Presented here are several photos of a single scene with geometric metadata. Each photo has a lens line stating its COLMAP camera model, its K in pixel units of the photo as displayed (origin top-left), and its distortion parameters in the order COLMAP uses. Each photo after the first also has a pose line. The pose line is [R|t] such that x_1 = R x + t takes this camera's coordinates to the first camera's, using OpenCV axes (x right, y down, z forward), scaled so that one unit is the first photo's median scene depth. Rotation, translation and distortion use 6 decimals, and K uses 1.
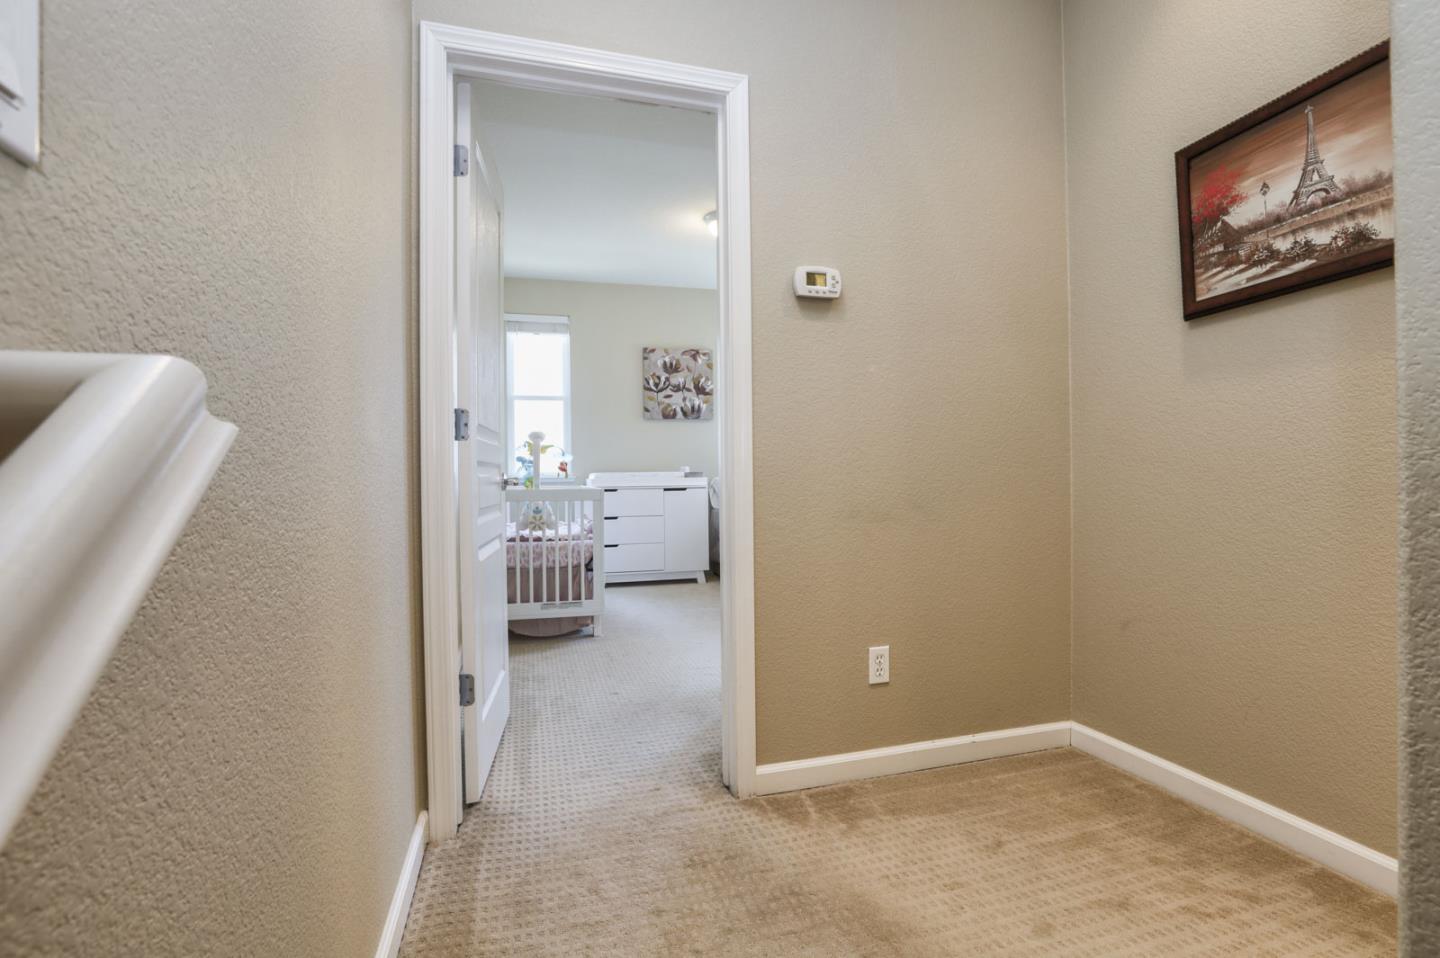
lens RADIAL K [[657.7, 0, 730.7], [0, 657.7, 480.4], [0, 0, 1]] dist [-0.058287, 0.022493]
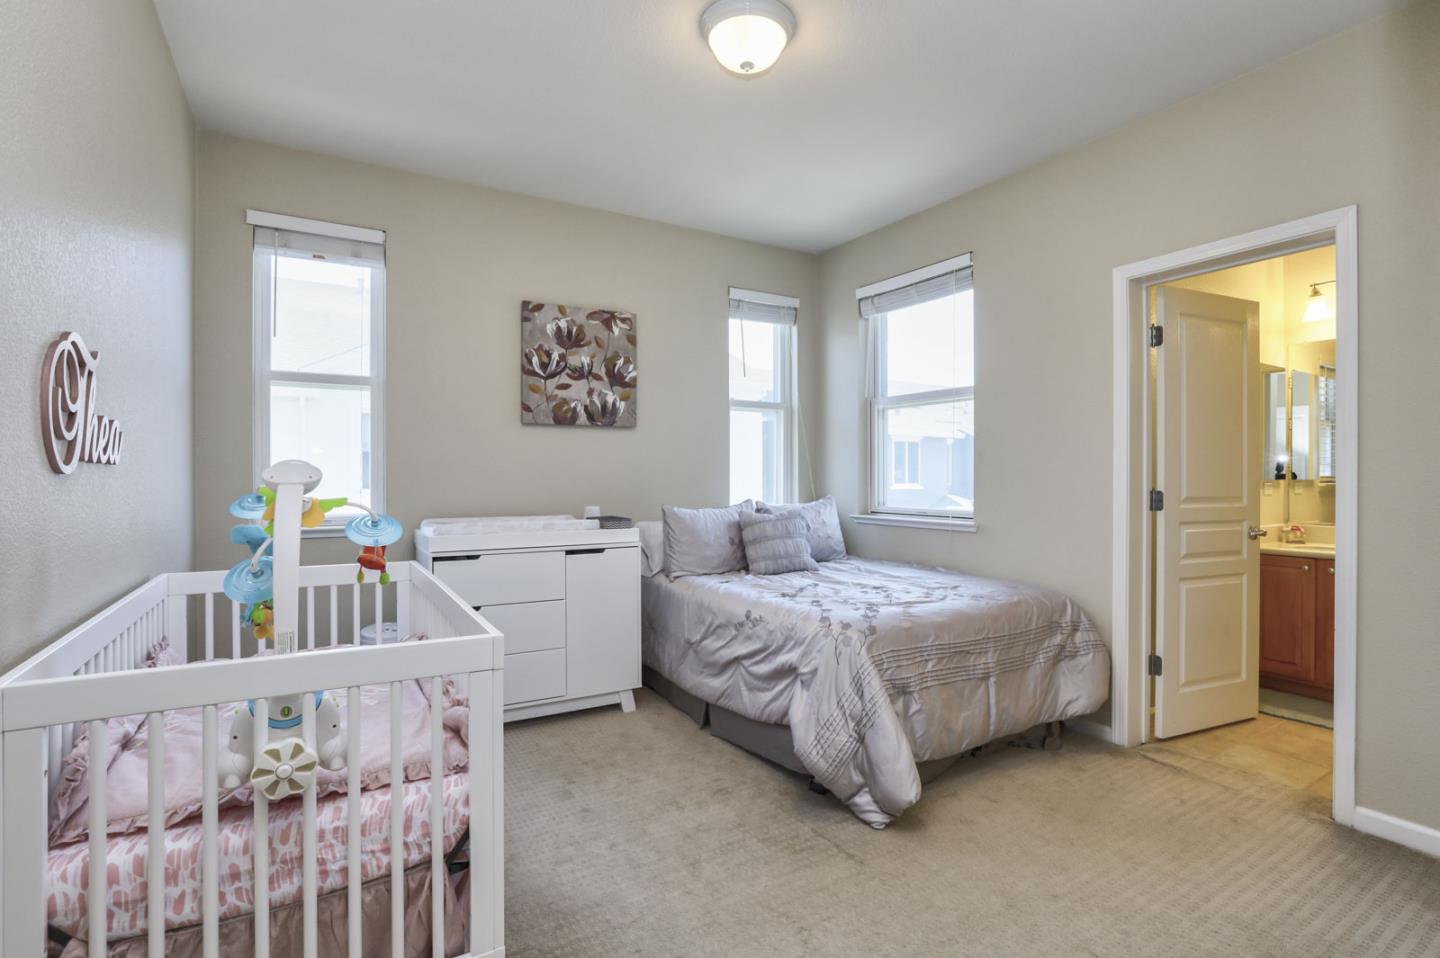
lens RADIAL K [[657.7, 0, 730.7], [0, 657.7, 480.4], [0, 0, 1]] dist [-0.058287, 0.022493]
pose [[0.965140, 0.011073, 0.261500, -0.103388], [-0.010224, 0.999937, -0.004606, -0.042119], [-0.261534, 0.001771, 0.965193, 0.391830]]
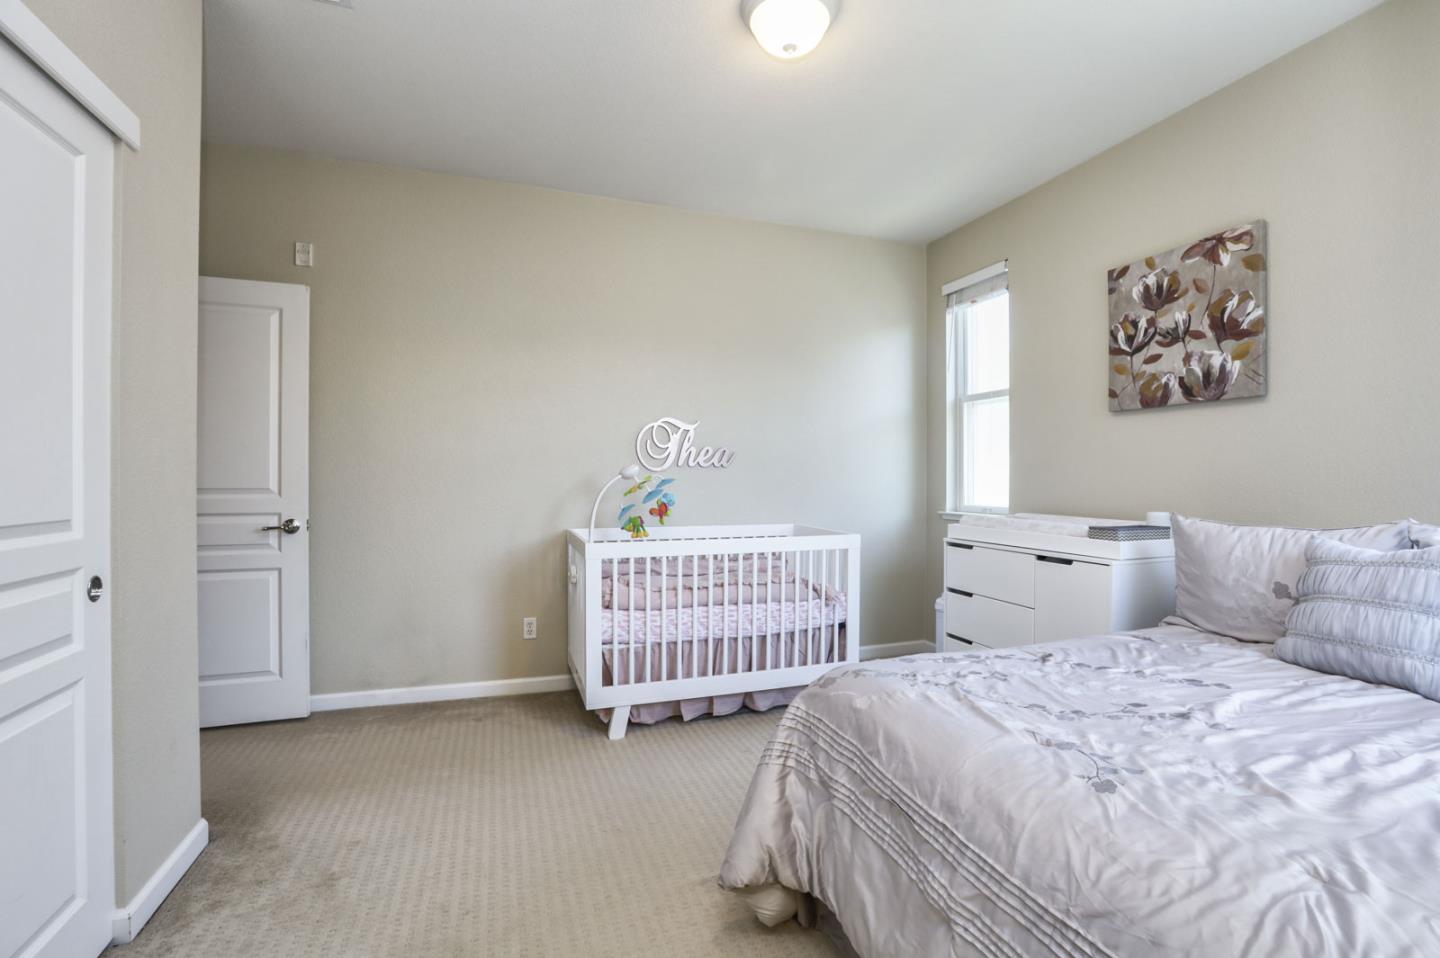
lens RADIAL K [[657.7, 0, 730.7], [0, 657.7, 480.4], [0, 0, 1]] dist [-0.058287, 0.022493]
pose [[0.072987, 0.017701, -0.997176, 0.339793], [-0.014260, 0.999759, 0.016703, -0.045060], [0.997231, 0.013000, 0.073222, 0.669771]]
